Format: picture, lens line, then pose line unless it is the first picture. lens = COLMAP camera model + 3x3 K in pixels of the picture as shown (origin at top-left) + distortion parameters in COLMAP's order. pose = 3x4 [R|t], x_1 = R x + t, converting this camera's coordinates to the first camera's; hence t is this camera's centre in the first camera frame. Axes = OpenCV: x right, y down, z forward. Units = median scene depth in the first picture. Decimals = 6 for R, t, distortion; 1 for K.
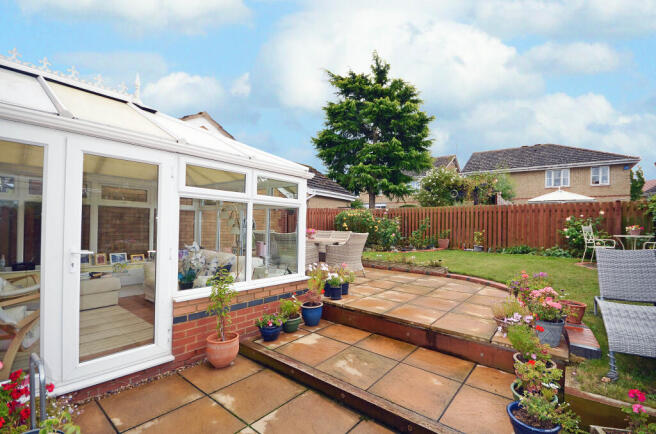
lens RADIAL K [[292.7, 0, 339.9], [0, 292.7, 218.0], [0, 0, 1]] dist [-0.000190, 0.000005]
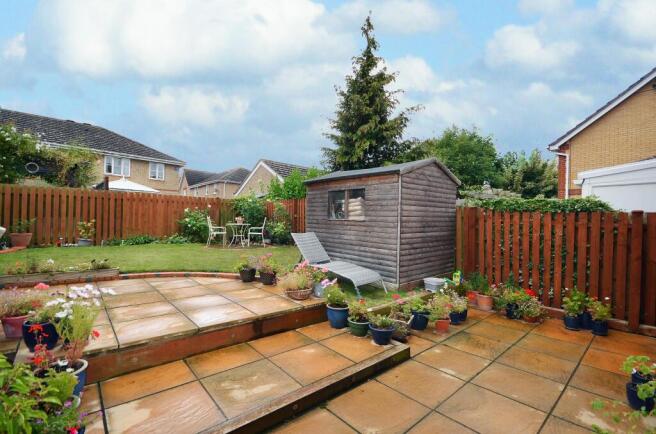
lens RADIAL K [[292.7, 0, 339.9], [0, 292.7, 218.0], [0, 0, 1]] dist [-0.000190, 0.000005]
pose [[0.161536, 0.002040, 0.986865, -0.255855], [-0.042349, 0.999091, 0.004867, 0.003485], [-0.985958, -0.042579, 0.161476, 0.220160]]
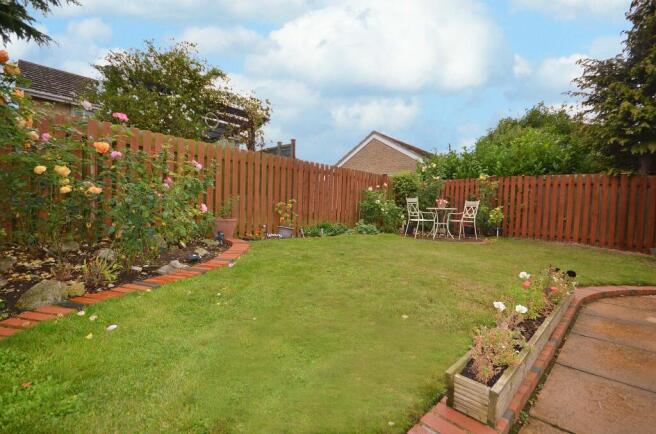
lens RADIAL K [[292.7, 0, 339.9], [0, 292.7, 218.0], [0, 0, 1]] dist [-0.000190, 0.000005]
pose [[0.106559, -0.041970, 0.993420, -0.091900], [-0.055994, 0.997270, 0.048139, 0.051578], [-0.992729, -0.060755, 0.103918, 0.989033]]
